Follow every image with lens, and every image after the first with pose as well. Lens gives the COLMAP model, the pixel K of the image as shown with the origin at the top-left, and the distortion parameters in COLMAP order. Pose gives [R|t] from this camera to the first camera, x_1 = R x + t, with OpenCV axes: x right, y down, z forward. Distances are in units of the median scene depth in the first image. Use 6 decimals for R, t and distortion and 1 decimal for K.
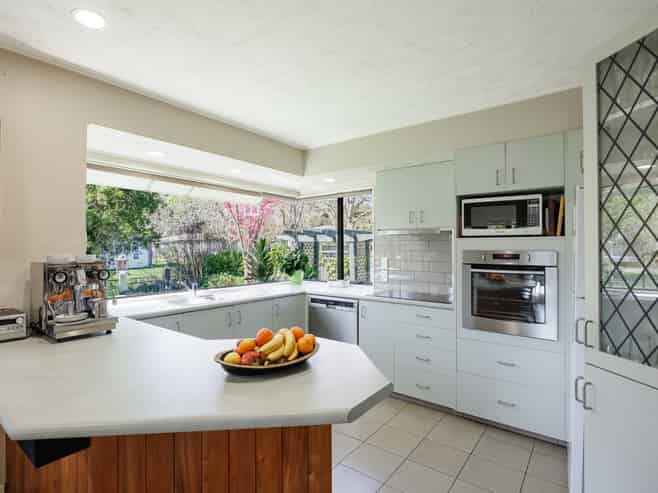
lens RADIAL K [[326.3, 0, 331.2], [0, 326.3, 243.6], [0, 0, 1]] dist [-0.001399, -0.000092]
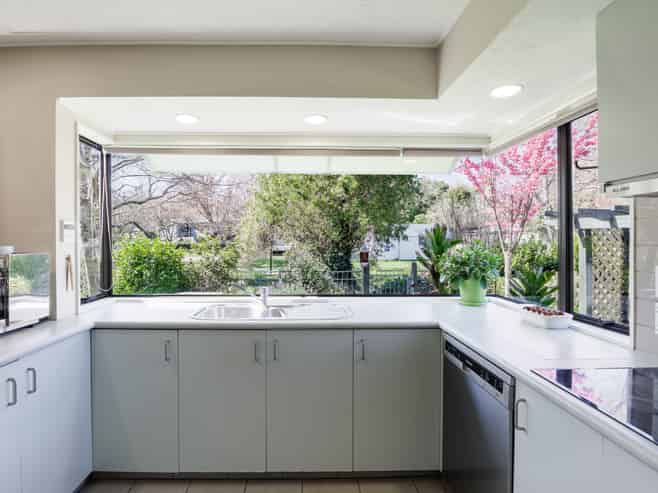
lens RADIAL K [[351.1, 0, 326.2], [0, 351.1, 243.6], [0, 0, 1]] dist [-0.001534, -0.000283]
pose [[0.630123, 0.006794, -0.776465, 0.224338], [0.012860, 0.999733, 0.019184, 0.006771], [0.776388, -0.022074, 0.629868, 0.497254]]
